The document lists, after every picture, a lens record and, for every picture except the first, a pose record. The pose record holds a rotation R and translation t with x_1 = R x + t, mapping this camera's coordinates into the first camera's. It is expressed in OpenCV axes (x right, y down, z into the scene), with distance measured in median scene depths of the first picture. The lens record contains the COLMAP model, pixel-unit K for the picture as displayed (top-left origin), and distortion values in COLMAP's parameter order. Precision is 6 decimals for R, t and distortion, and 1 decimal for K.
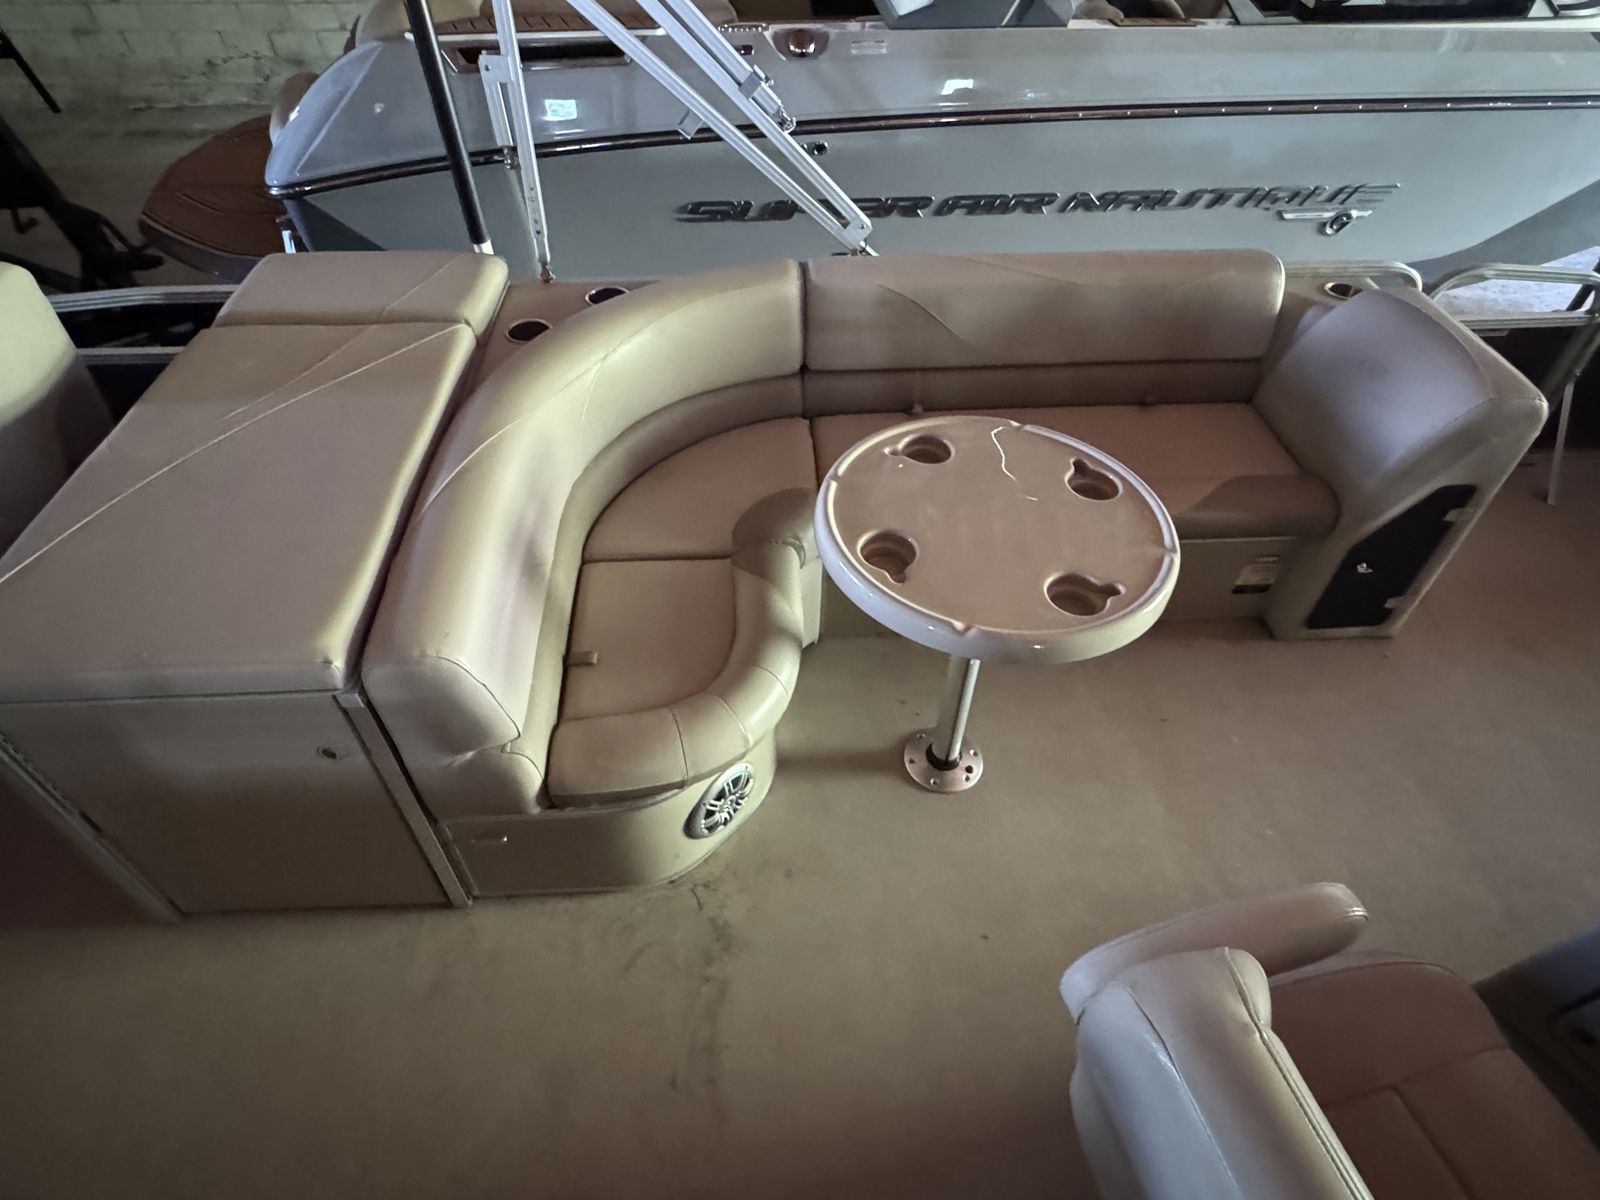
lens RADIAL K [[889.3, 0, 799.8], [0, 889.3, 593.3], [0, 0, 1]] dist [0.002658, -0.000166]
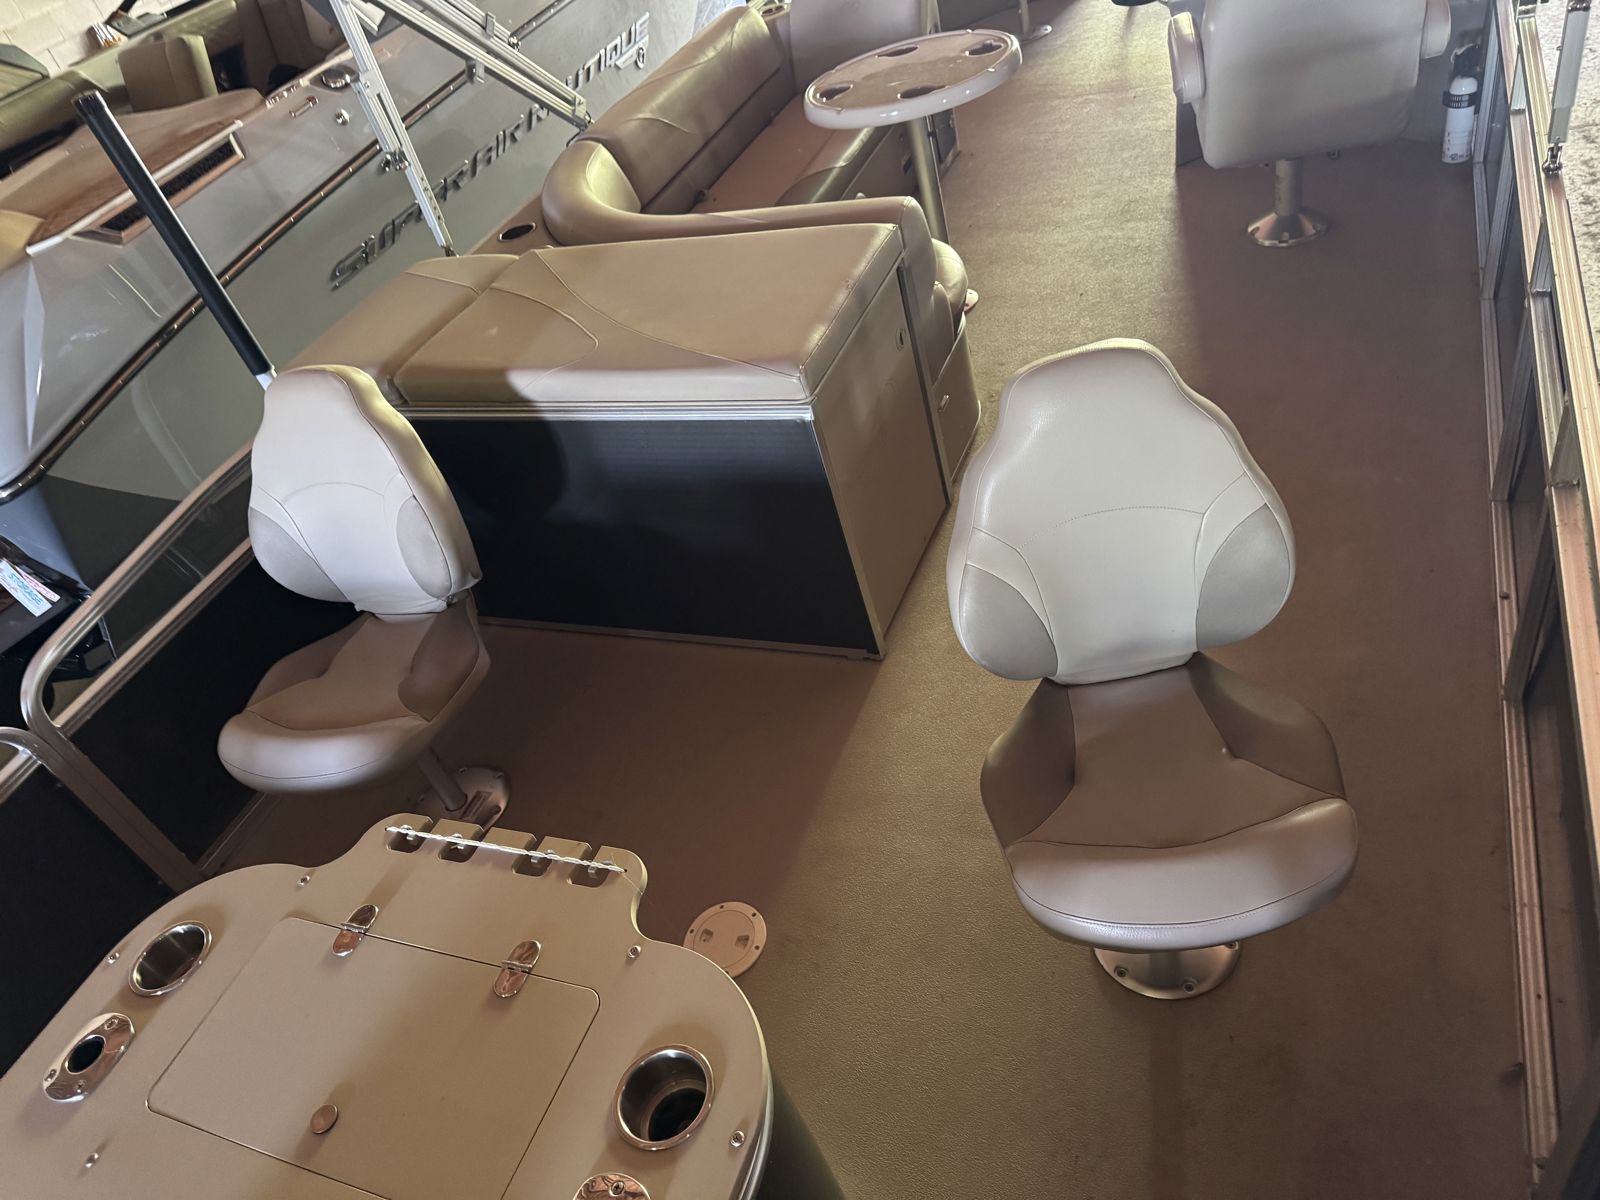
lens RADIAL K [[1133.2, 0, 804.5], [0, 1133.2, 602.6], [0, 0, 1]] dist [0.037430, -0.042967]
pose [[0.407570, -0.678047, 0.611669, -0.997646], [0.797704, 0.590387, 0.122926, 0.044506], [-0.444471, 0.437829, 0.781505, -0.064080]]
